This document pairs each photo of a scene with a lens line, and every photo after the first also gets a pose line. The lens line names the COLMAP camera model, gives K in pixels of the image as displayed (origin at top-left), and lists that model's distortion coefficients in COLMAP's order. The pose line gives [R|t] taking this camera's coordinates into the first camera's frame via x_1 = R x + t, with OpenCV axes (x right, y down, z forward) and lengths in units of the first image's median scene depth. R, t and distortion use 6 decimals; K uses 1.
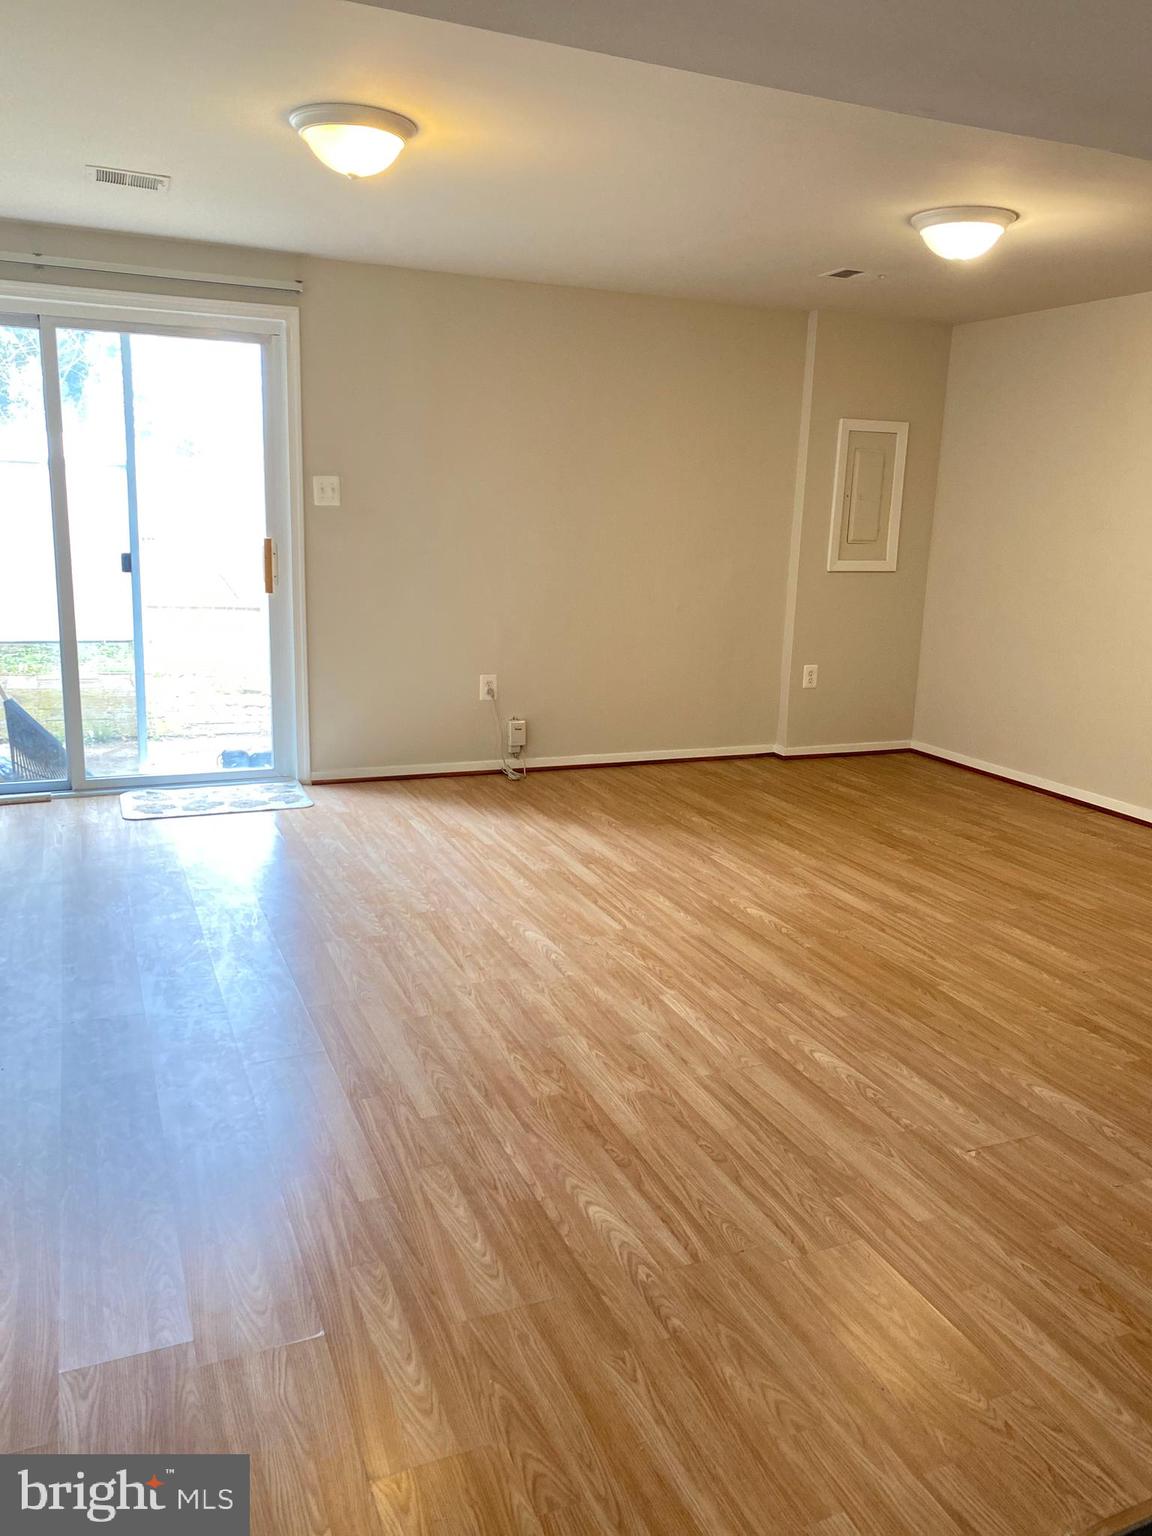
lens RADIAL K [[1174.6, 0, 575.8], [0, 1174.6, 769.8], [0, 0, 1]] dist [0.037040, -0.049852]
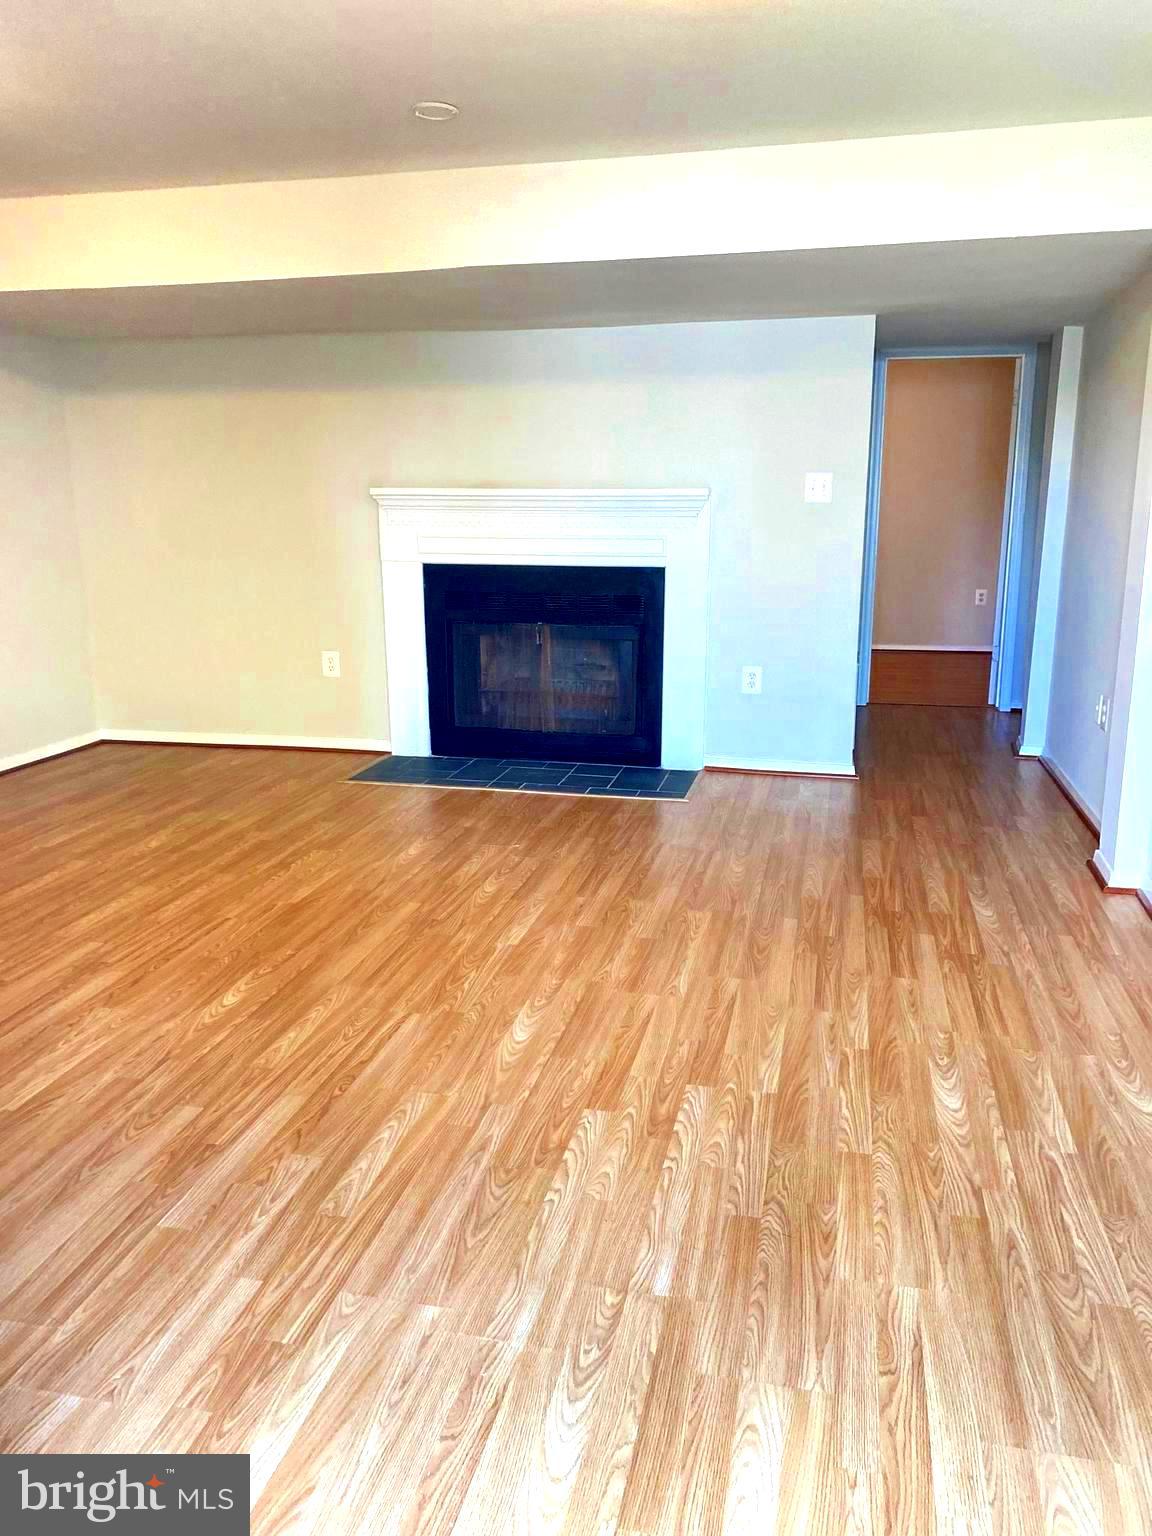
lens RADIAL K [[1174.6, 0, 576.5], [0, 1174.6, 767.8], [0, 0, 1]] dist [0.037040, -0.049852]
pose [[-0.818315, -0.154350, 0.553657, -0.466478], [0.104327, 0.907379, 0.407159, -0.327852], [-0.565222, 0.390946, -0.726420, 1.470164]]
